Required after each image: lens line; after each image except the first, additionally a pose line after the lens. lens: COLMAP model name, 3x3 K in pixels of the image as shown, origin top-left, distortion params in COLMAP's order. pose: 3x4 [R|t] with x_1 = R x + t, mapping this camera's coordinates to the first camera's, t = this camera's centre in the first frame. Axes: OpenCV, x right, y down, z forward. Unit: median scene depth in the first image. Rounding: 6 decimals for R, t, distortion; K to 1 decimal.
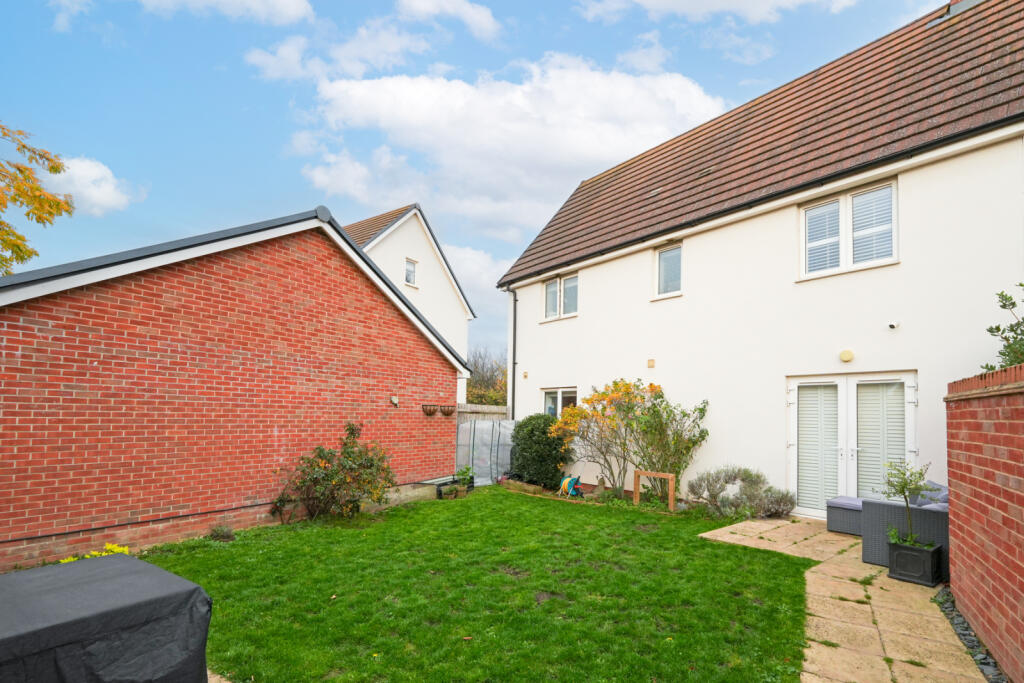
lens RADIAL K [[438.1, 0, 512.0], [0, 438.1, 341.5], [0, 0, 1]] dist [0.000703, 0.000040]
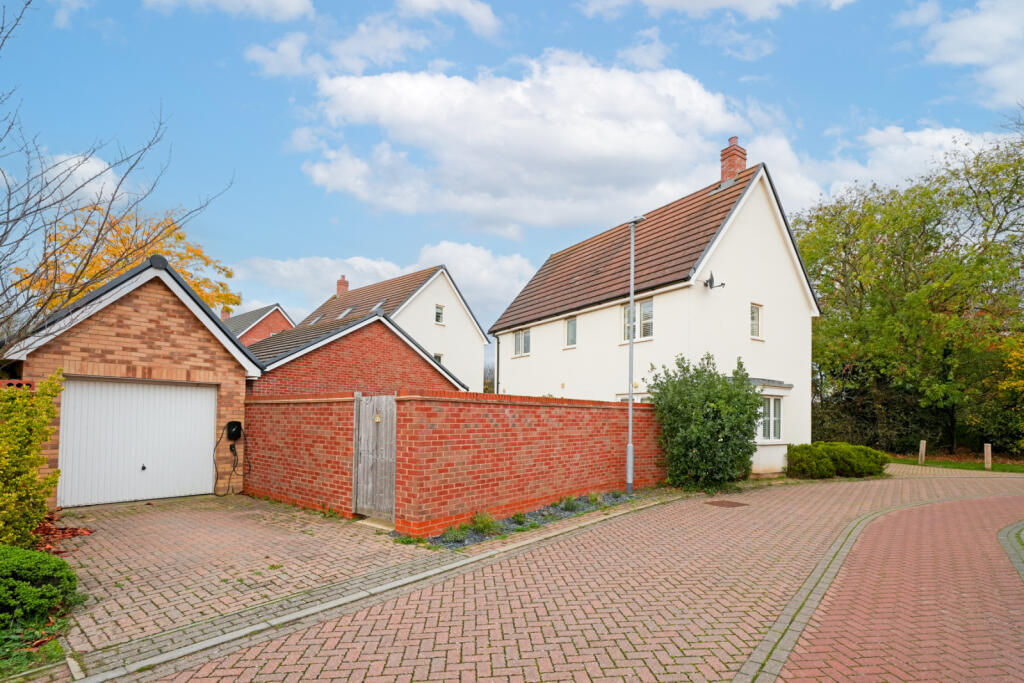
lens RADIAL K [[389.0, 0, 512.0], [0, 389.0, 341.5], [0, 0, 1]] dist [0.000038, 0.000005]
pose [[0.997106, -0.020422, -0.073231, 0.188524], [0.018427, 0.999443, -0.027821, -0.069543], [0.073758, 0.026391, 0.996927, -0.461014]]
